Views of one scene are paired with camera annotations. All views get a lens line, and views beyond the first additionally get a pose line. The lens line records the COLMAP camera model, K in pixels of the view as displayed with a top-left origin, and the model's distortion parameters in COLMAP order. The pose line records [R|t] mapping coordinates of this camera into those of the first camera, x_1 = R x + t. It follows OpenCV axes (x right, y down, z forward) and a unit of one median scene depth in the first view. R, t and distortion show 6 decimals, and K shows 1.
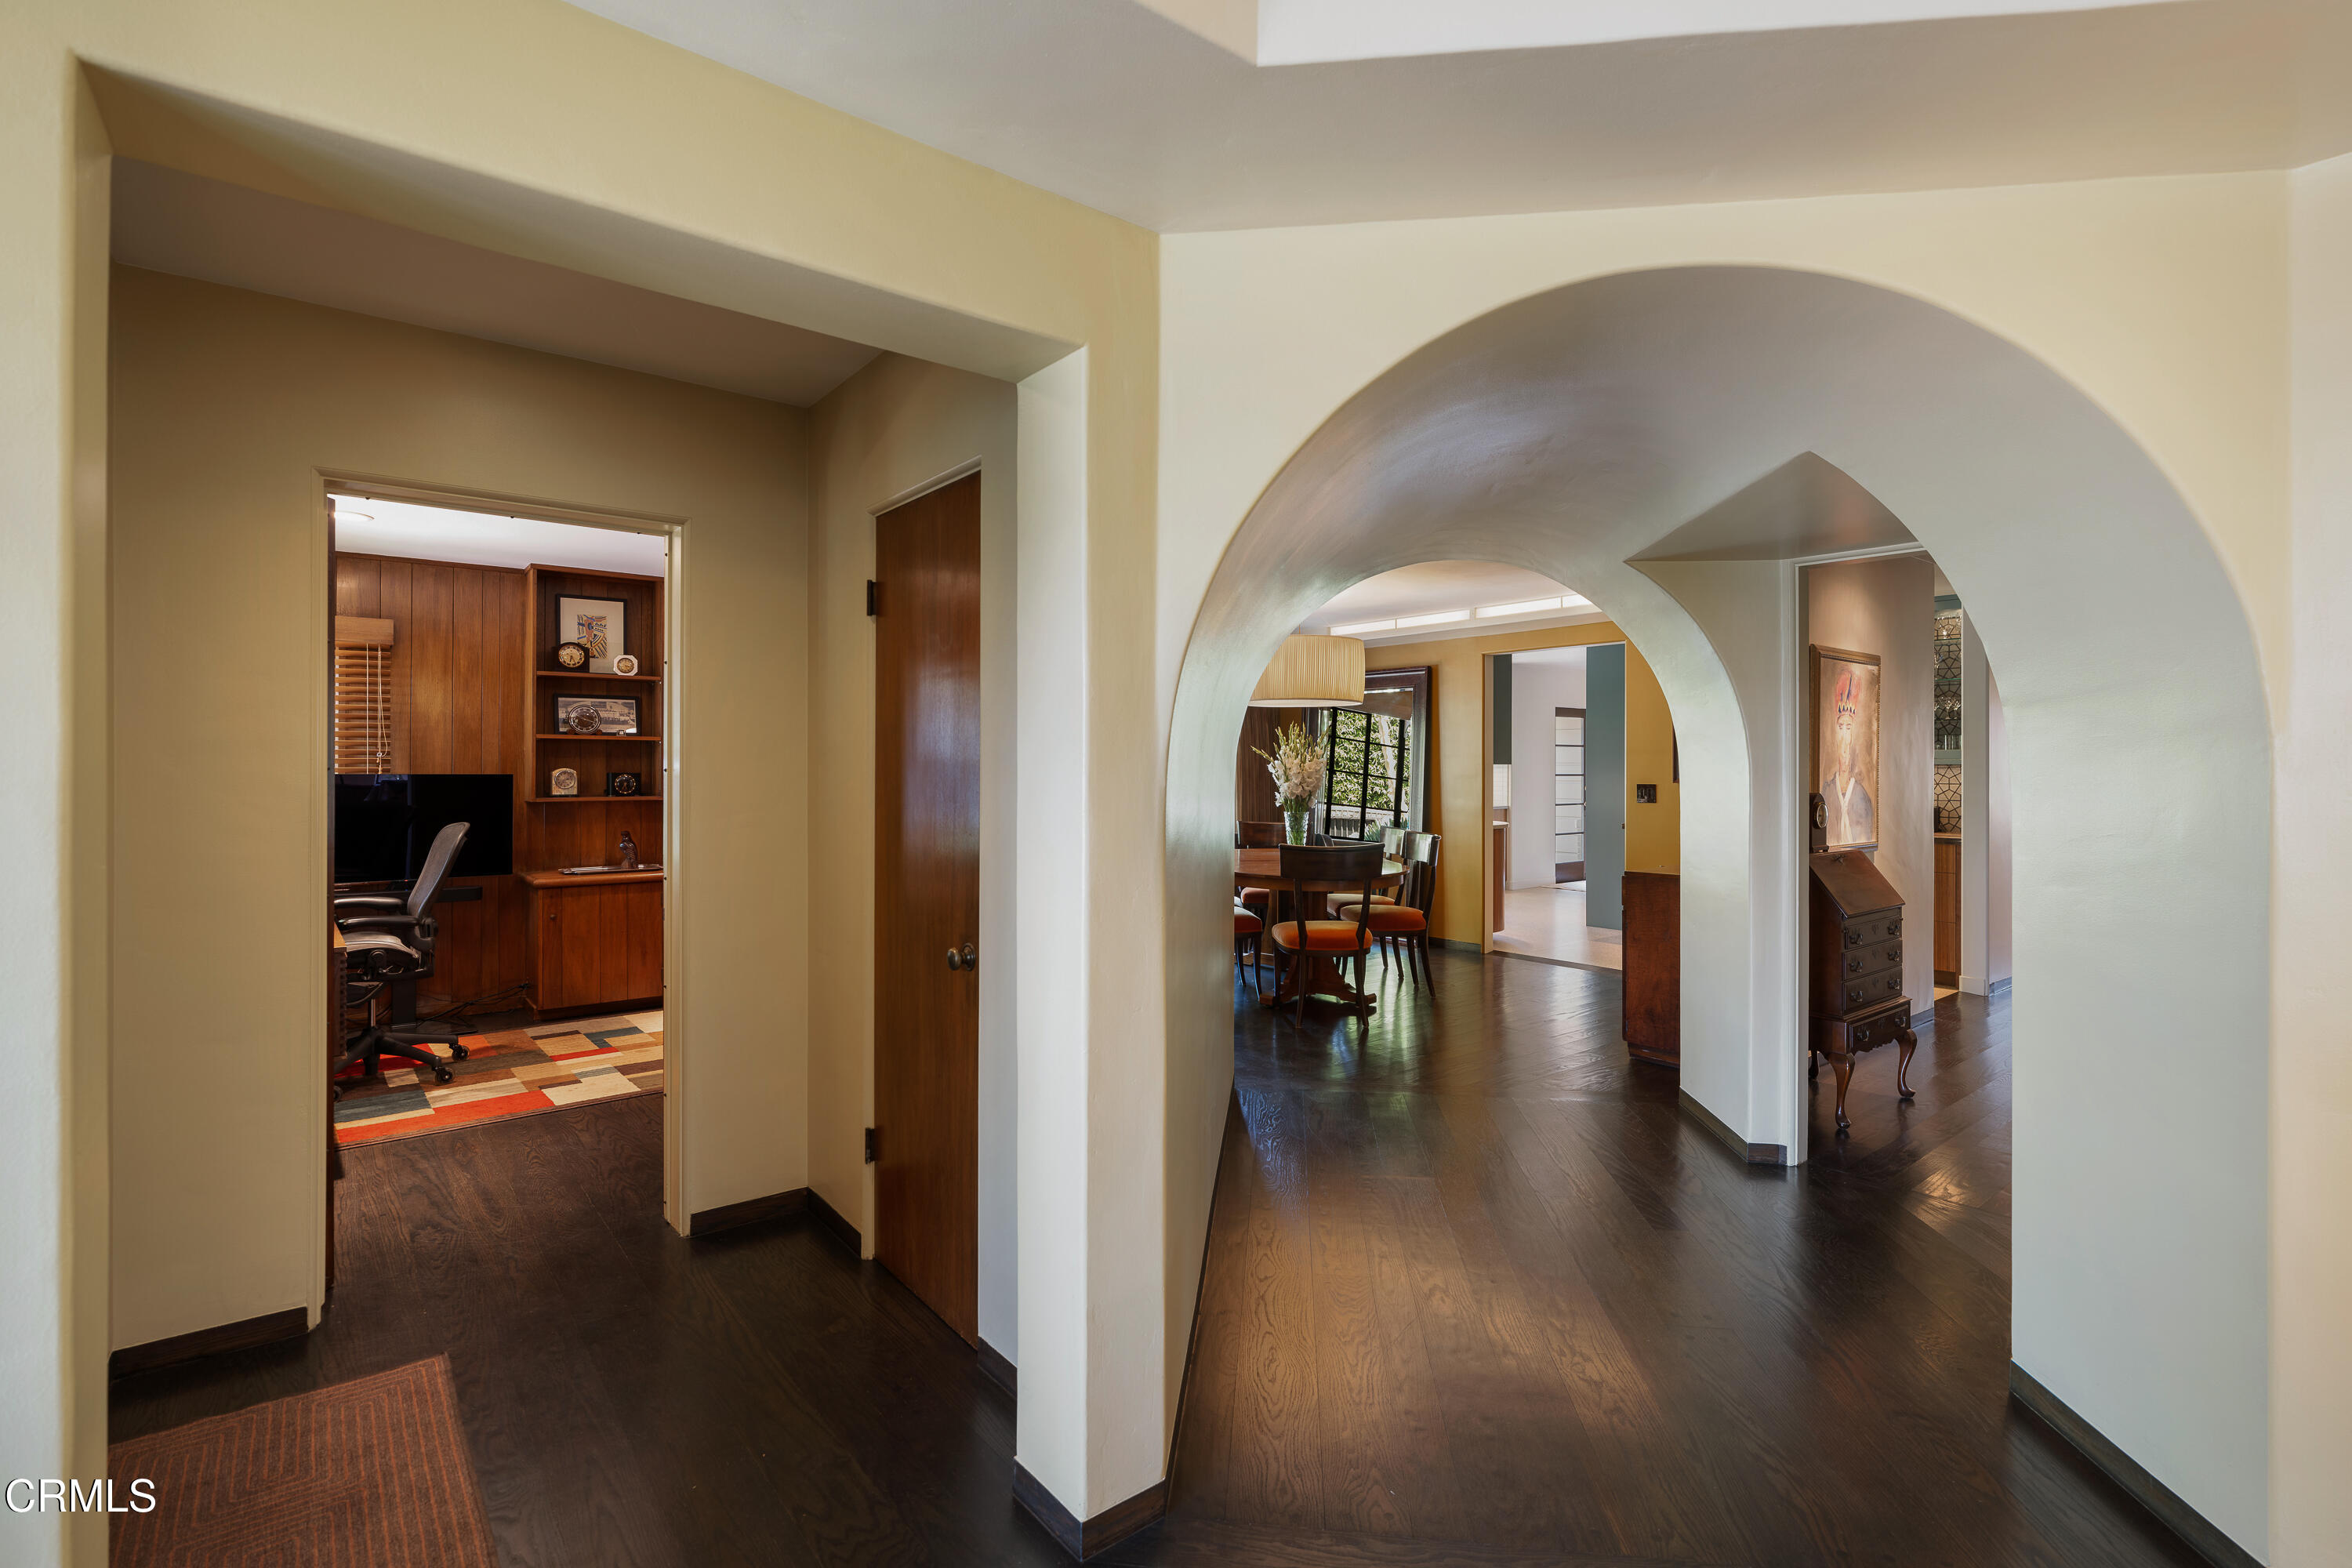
lens RADIAL K [[1079.9, 0, 1161.2], [0, 1079.9, 776.7], [0, 0, 1]] dist [0.011057, 0.000095]
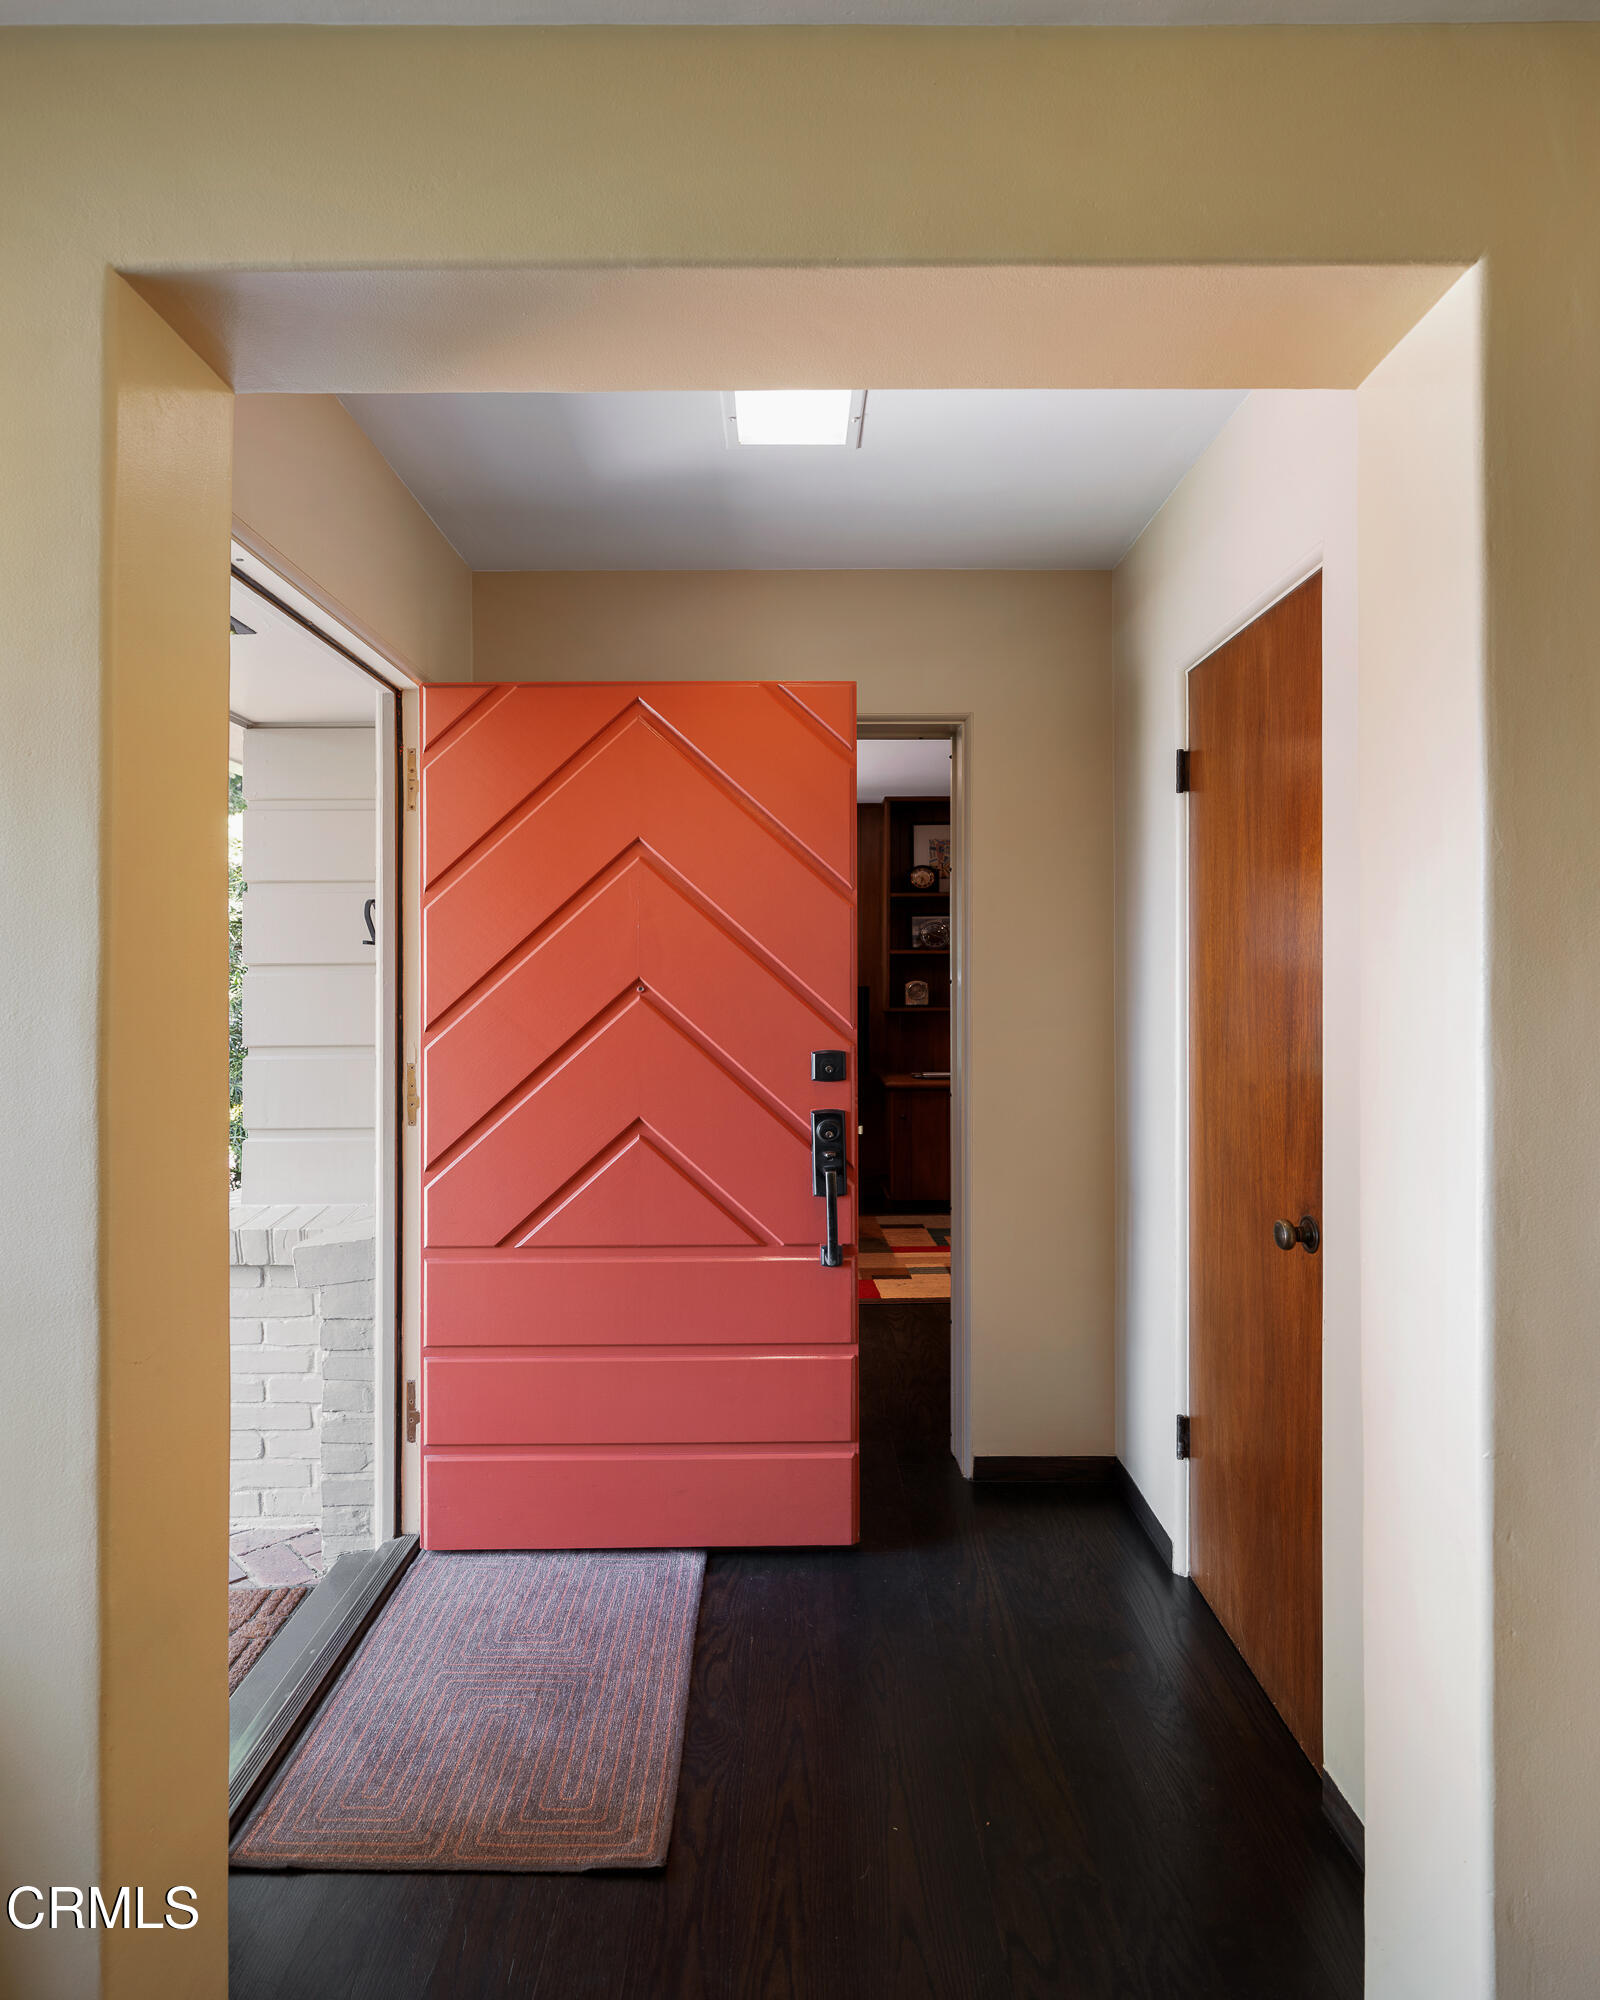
lens RADIAL K [[910.7, 0, 798.9], [0, 910.7, 979.3], [0, 0, 1]] dist [0.001301, 0.000763]
pose [[0.712843, -0.006402, -0.701295, 0.009751], [-0.002737, 0.999925, -0.011910, 0.001919], [0.701319, 0.010410, 0.712772, 0.269749]]
